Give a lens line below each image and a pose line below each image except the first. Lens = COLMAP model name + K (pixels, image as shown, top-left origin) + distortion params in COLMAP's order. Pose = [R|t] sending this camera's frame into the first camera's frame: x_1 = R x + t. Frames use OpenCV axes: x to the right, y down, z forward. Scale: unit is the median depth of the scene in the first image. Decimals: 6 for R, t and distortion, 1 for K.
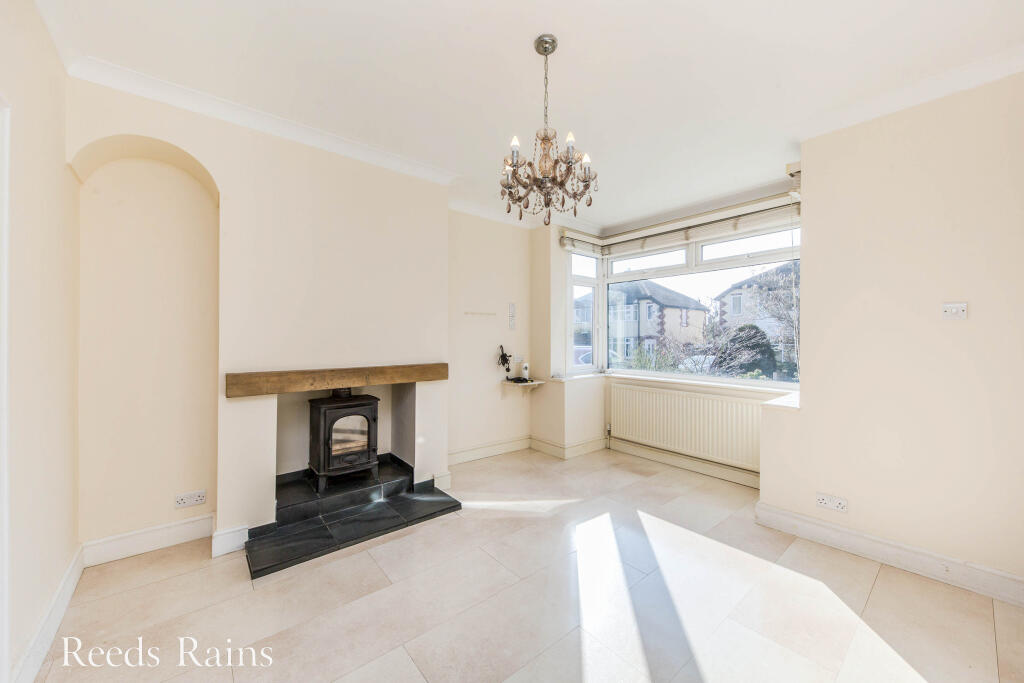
lens RADIAL K [[397.8, 0, 519.7], [0, 397.8, 337.4], [0, 0, 1]] dist [0.003919, 0.000124]
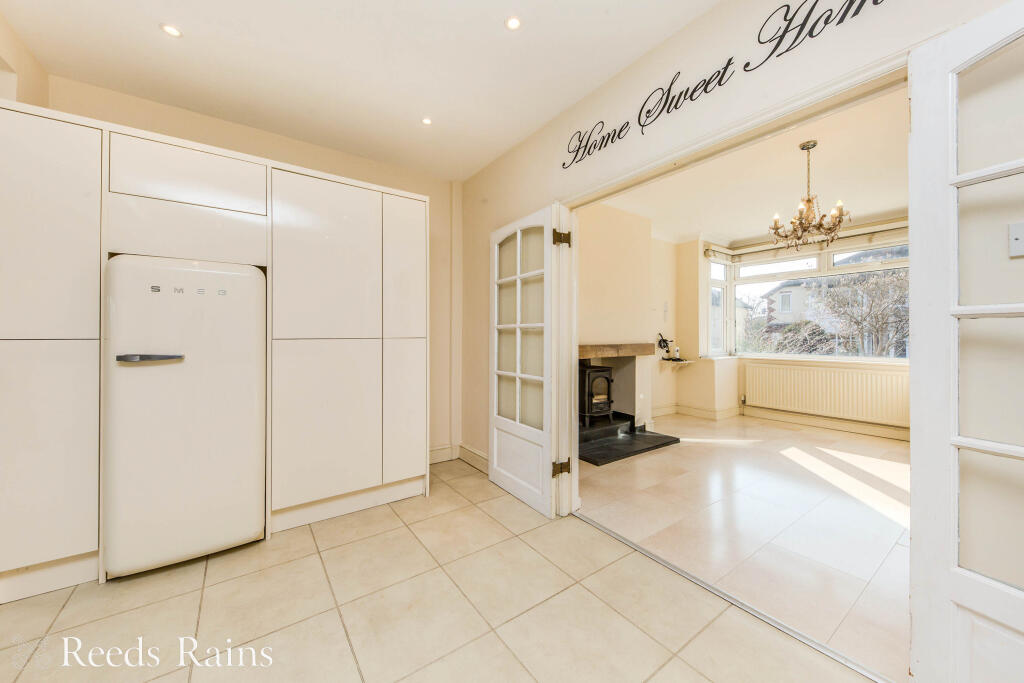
lens RADIAL K [[371.9, 0, 504.9], [0, 371.9, 334.7], [0, 0, 1]] dist [0.005190, -0.000610]
pose [[0.994151, 0.001939, -0.107980, -0.420889], [-0.001936, 0.999998, 0.000127, 0.025635], [0.107980, 0.000082, 0.994153, -0.278342]]
